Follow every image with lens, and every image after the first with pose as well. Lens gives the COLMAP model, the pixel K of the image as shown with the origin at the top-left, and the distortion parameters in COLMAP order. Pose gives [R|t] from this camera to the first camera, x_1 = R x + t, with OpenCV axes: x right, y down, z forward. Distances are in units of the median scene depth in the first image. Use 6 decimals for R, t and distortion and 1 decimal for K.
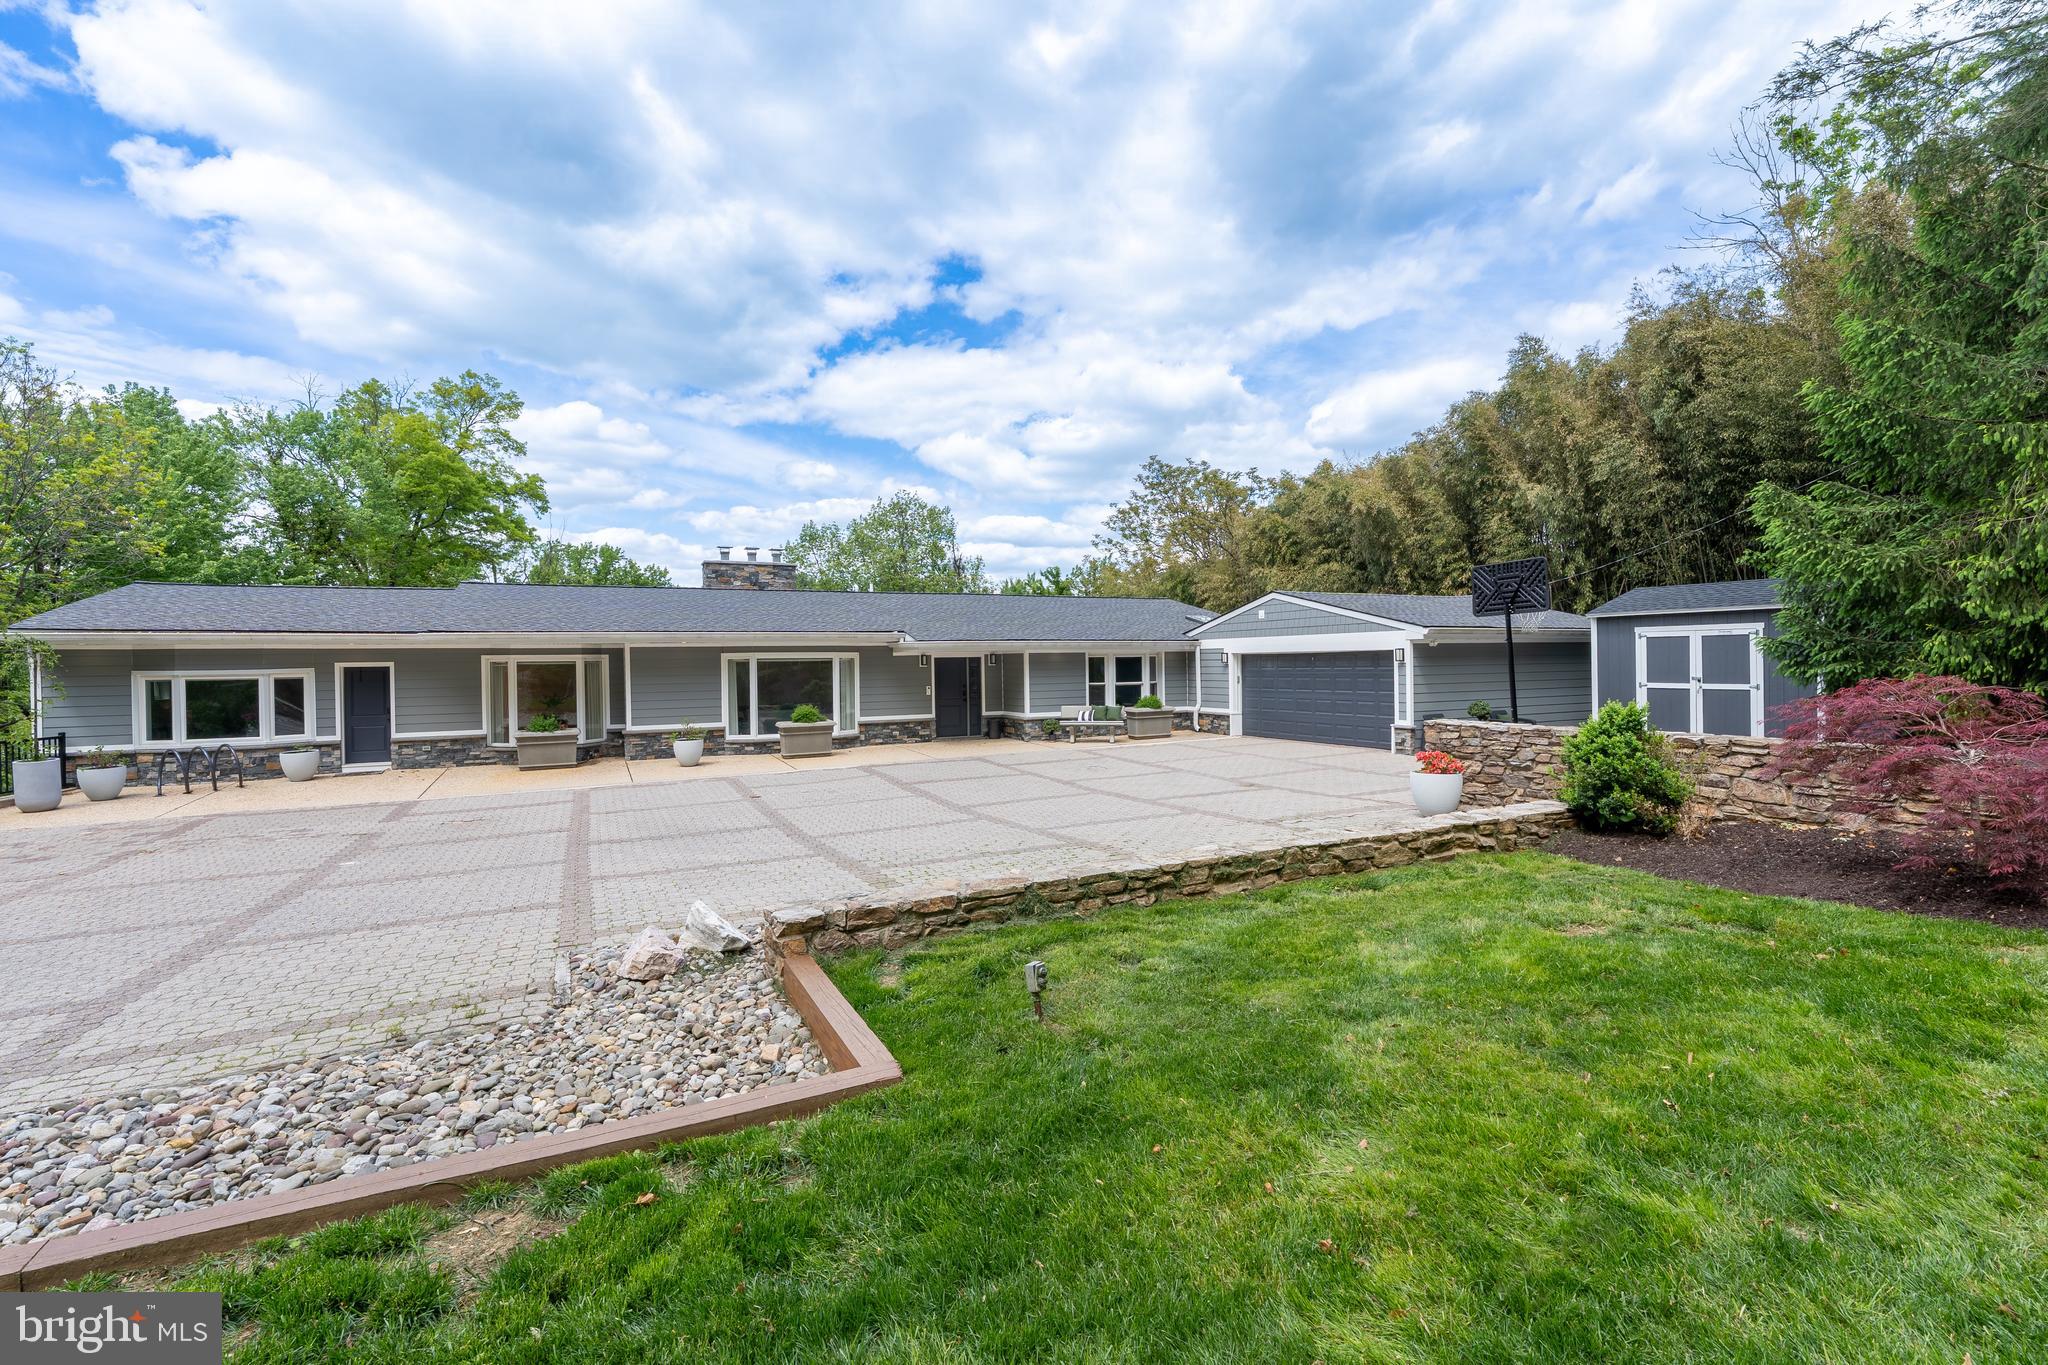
lens RADIAL K [[854.6, 0, 1017.5], [0, 854.6, 672.5], [0, 0, 1]] dist [-0.001766, -0.000164]
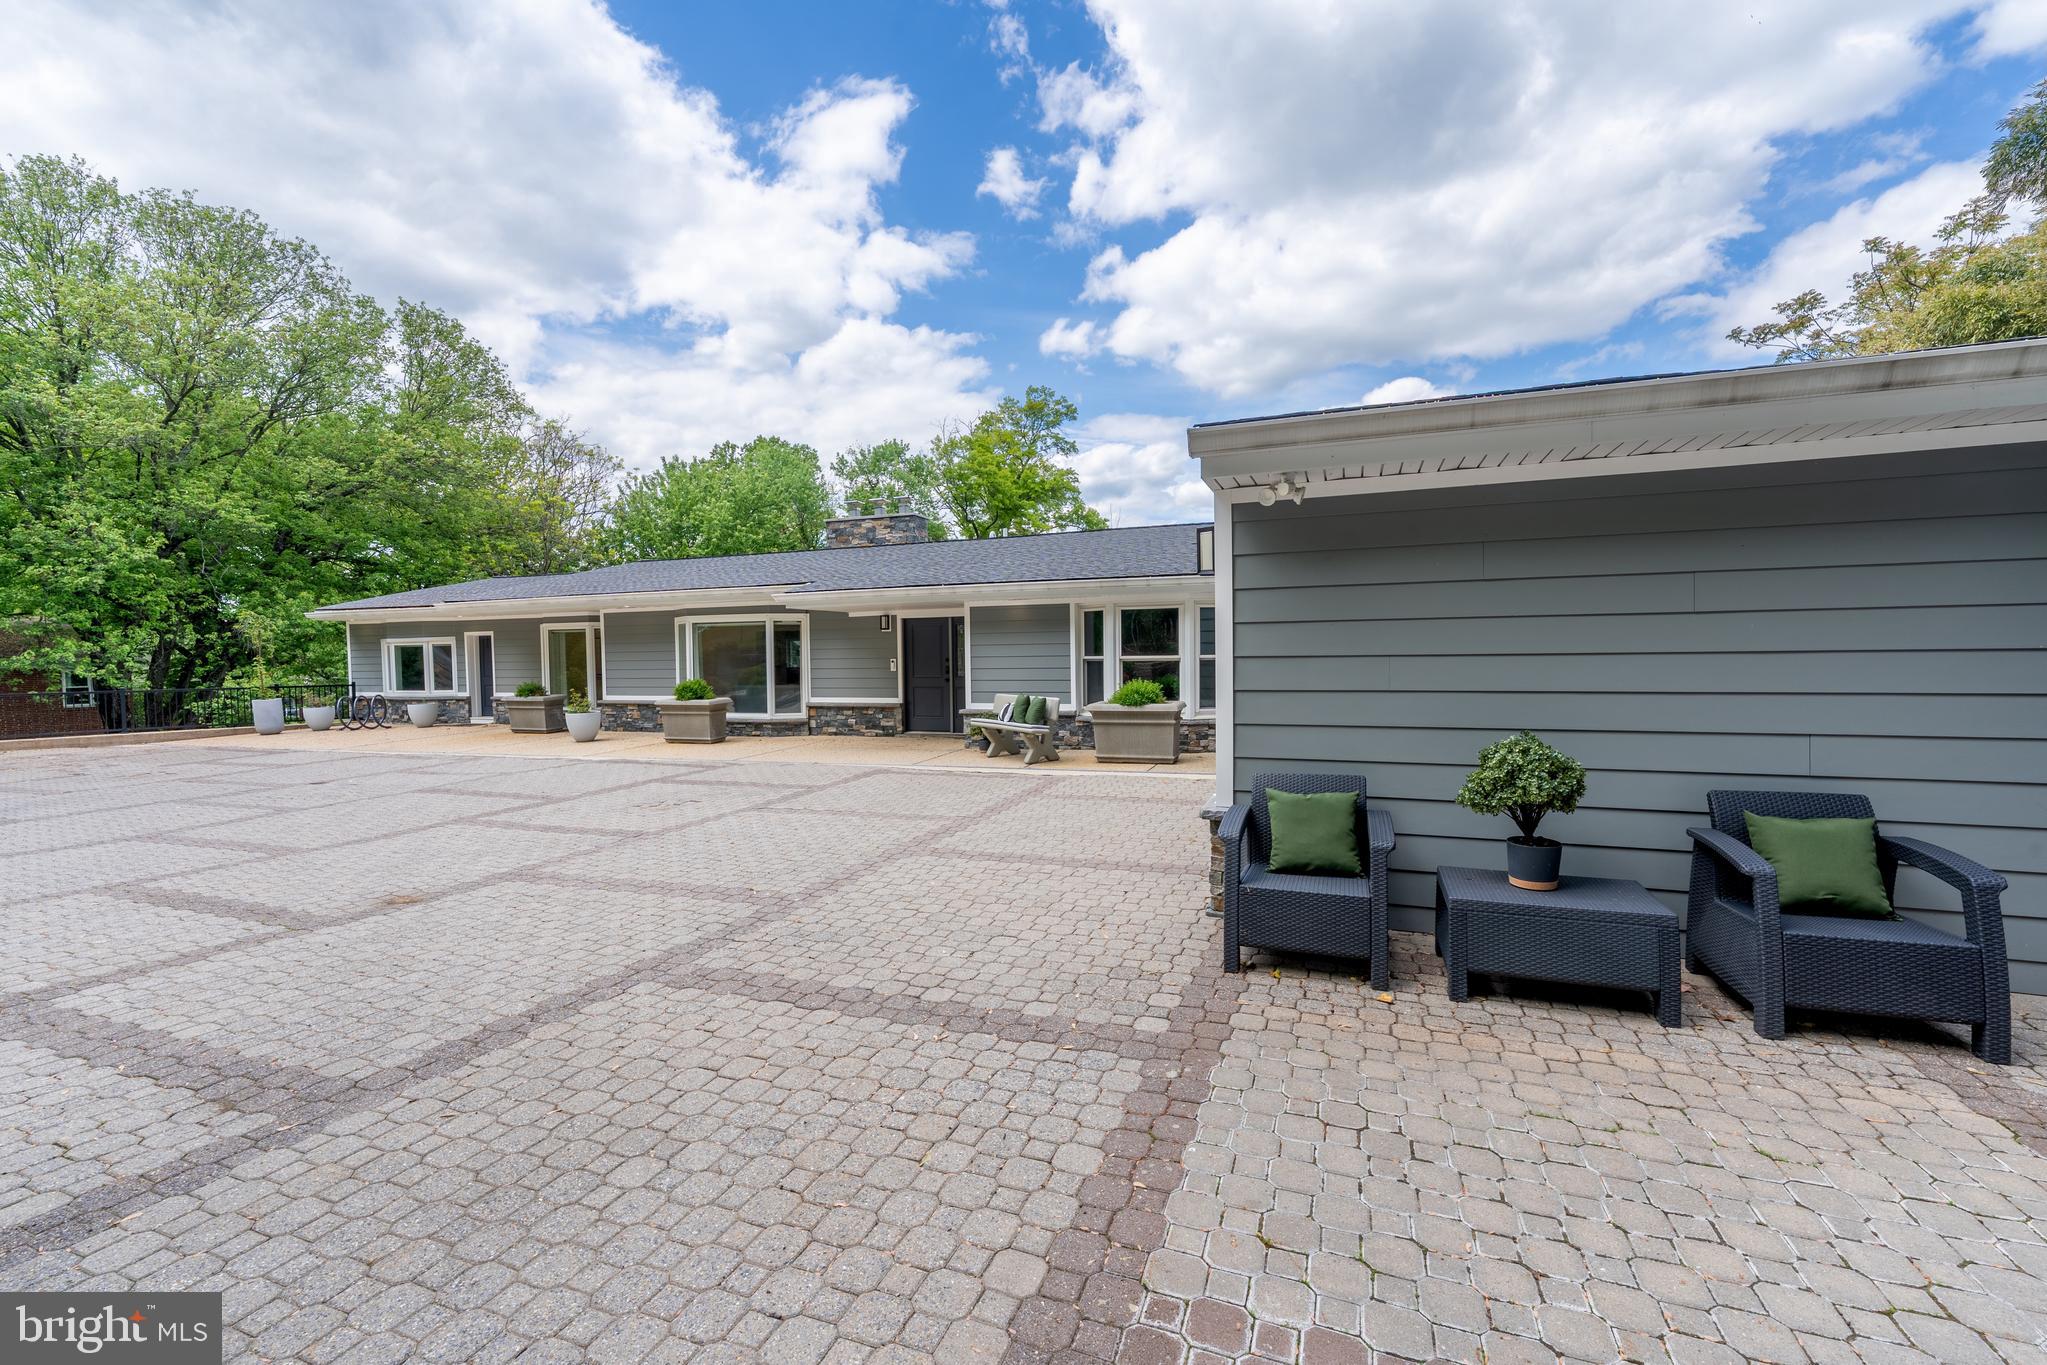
lens RADIAL K [[854.2, 0, 1020.4], [0, 854.2, 666.4], [0, 0, 1]] dist [-0.001766, -0.000164]
pose [[0.675143, 0.015474, -0.737525, 0.545581], [-0.005512, 0.999858, 0.015932, 0.011492], [0.737667, -0.006691, 0.675132, 0.657777]]
